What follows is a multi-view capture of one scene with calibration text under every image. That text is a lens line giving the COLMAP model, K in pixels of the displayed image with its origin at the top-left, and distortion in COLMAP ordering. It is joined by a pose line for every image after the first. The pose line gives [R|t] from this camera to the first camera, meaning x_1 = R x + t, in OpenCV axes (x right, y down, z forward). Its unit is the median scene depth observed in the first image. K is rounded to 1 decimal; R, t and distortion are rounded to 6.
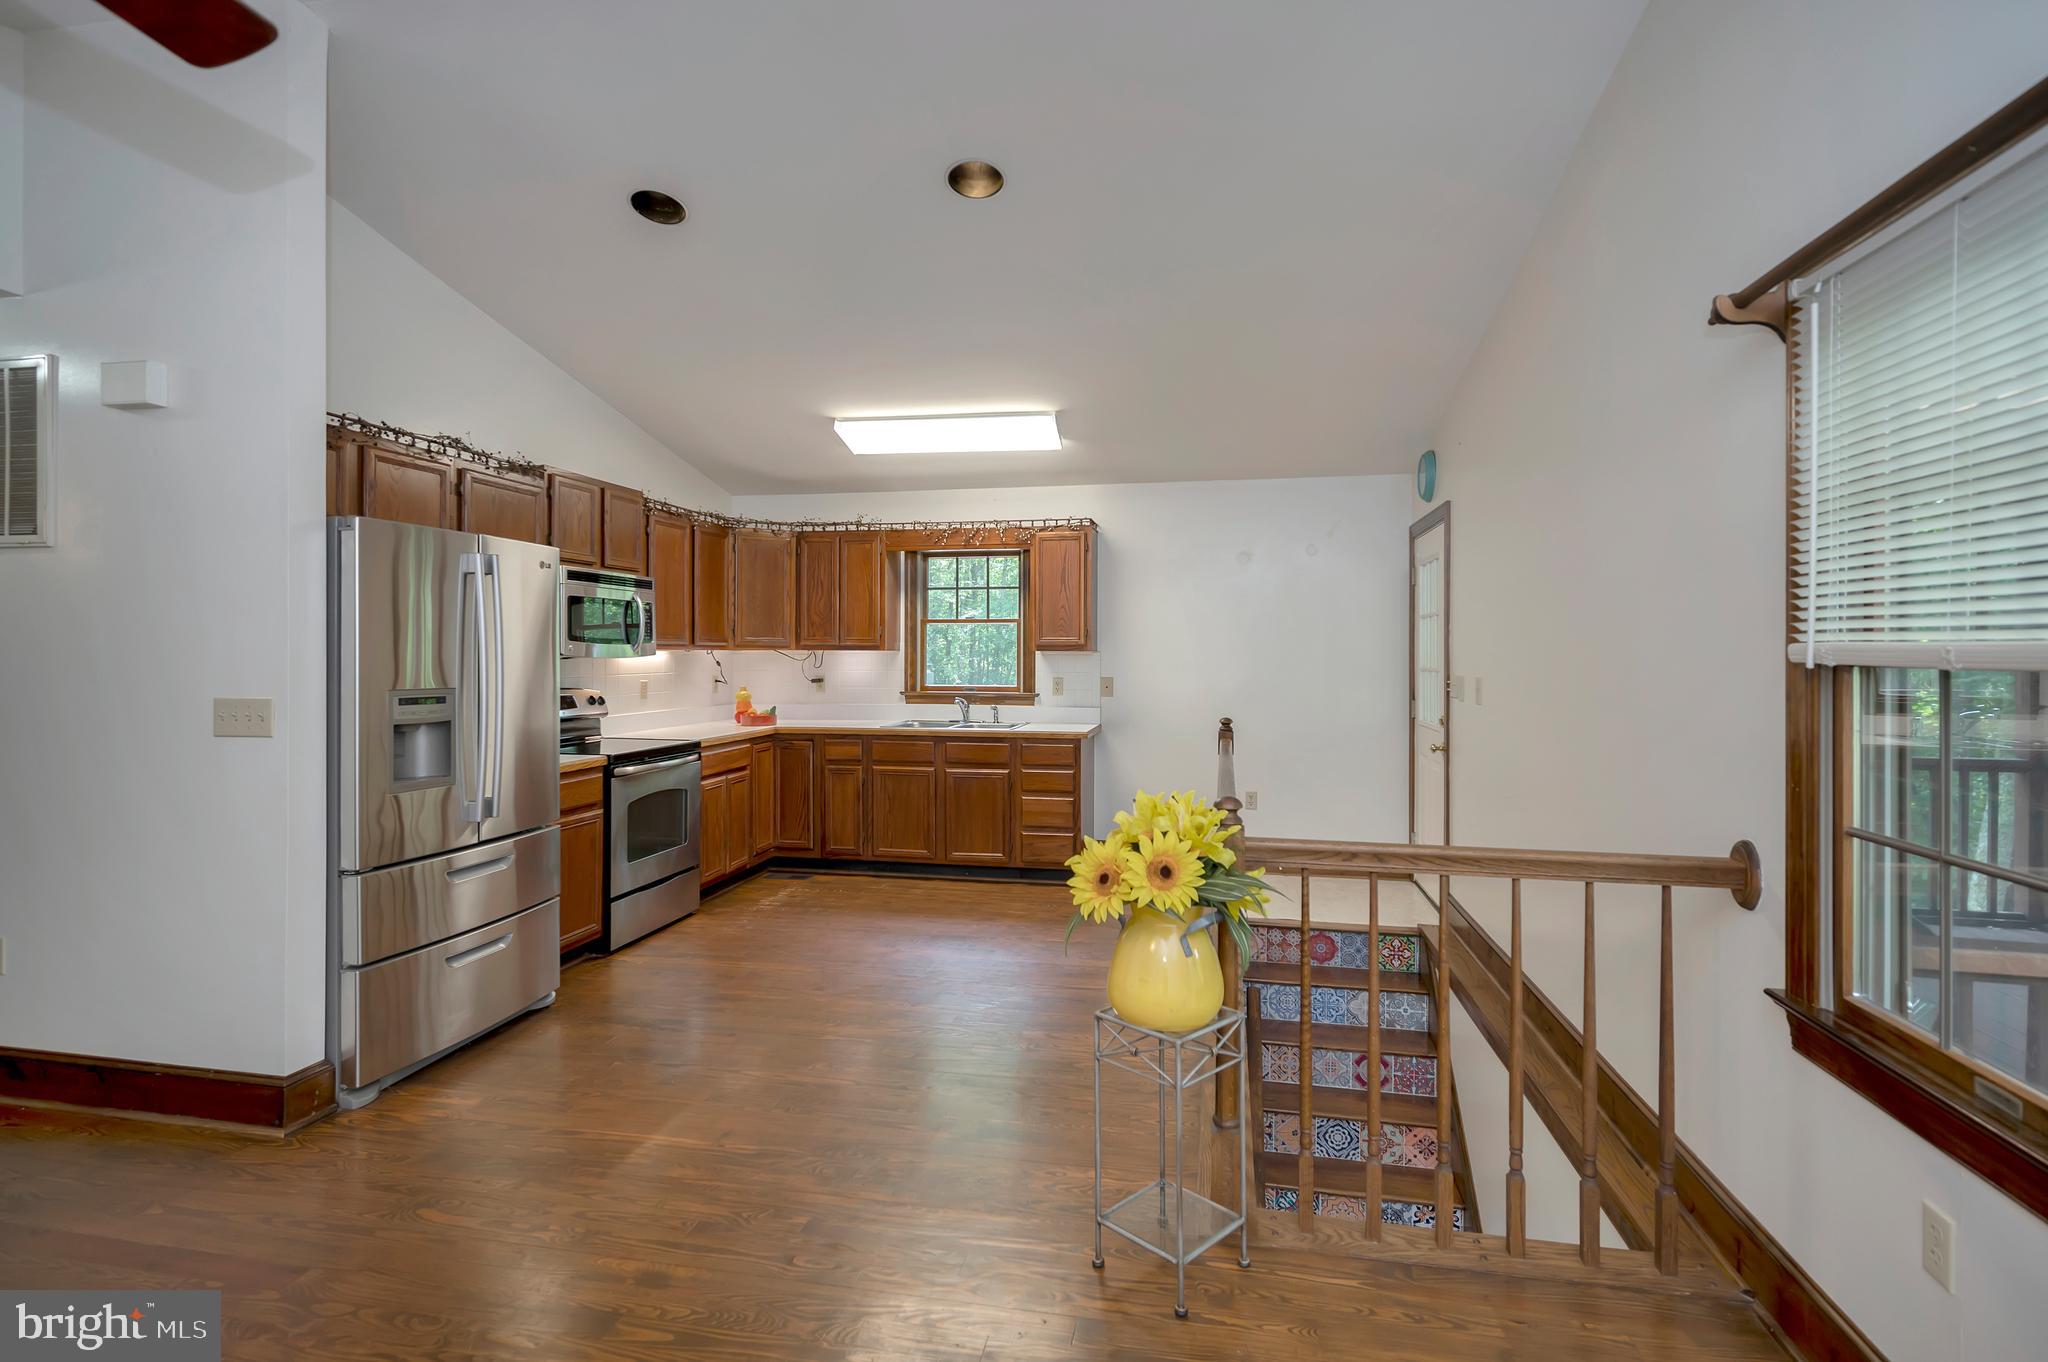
lens RADIAL K [[972.4, 0, 1034.3], [0, 972.4, 652.8], [0, 0, 1]] dist [0.000275, 0.001384]
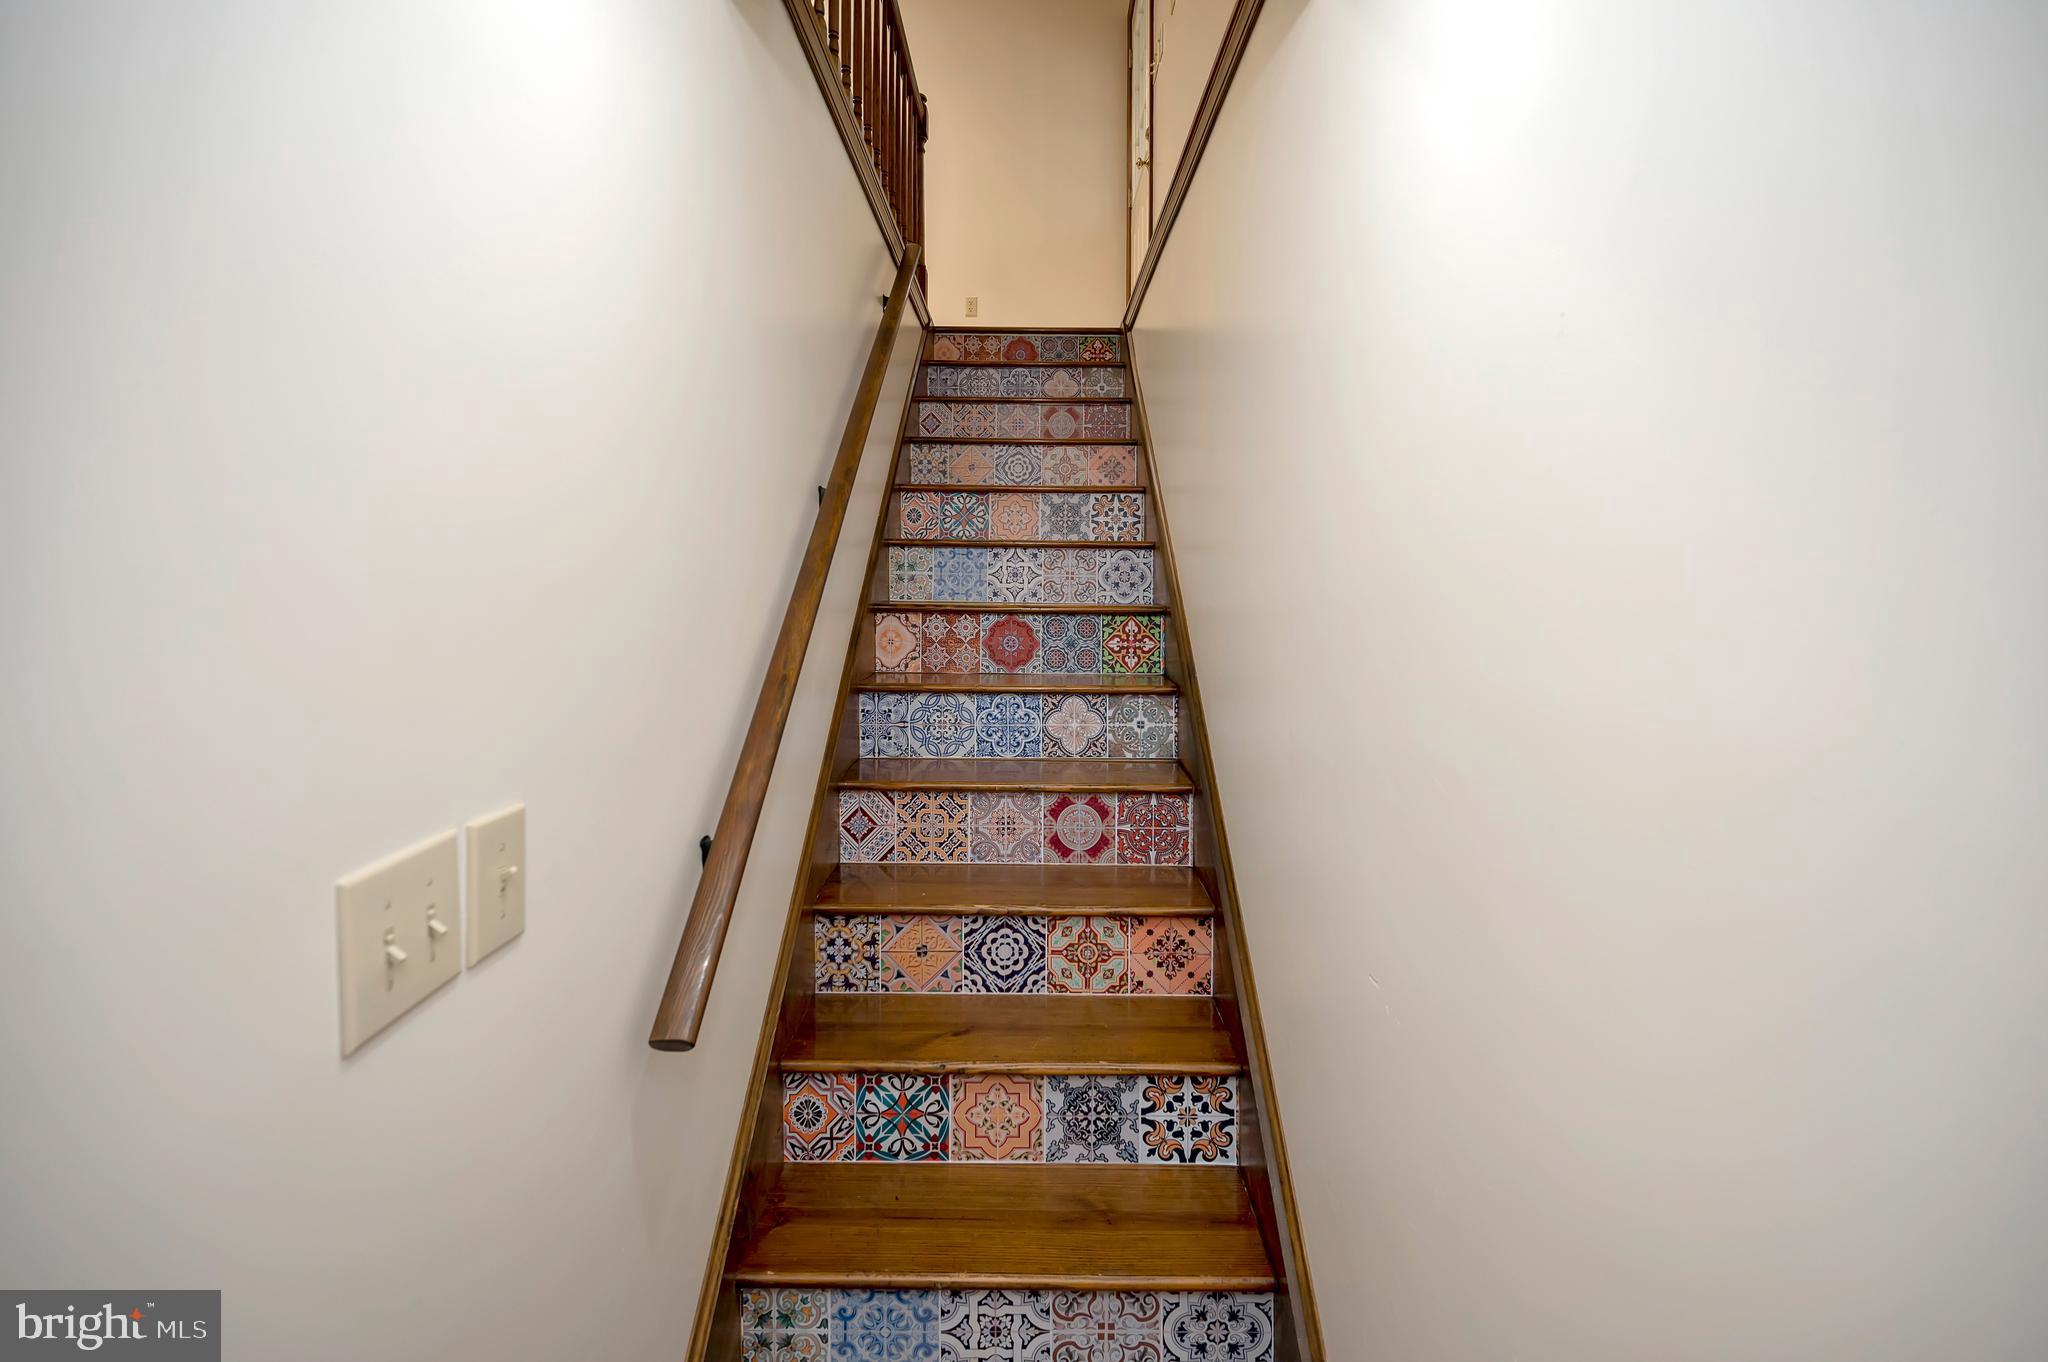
lens RADIAL K [[840.4, 0, 1038.4], [0, 840.4, 567.2], [0, 0, 1]] dist [-0.002330, -0.000022]
pose [[0.981650, -0.003764, 0.190656, 0.210112], [0.004925, 0.999972, -0.005614, 0.256172], [-0.190629, 0.006450, 0.981641, 0.482796]]
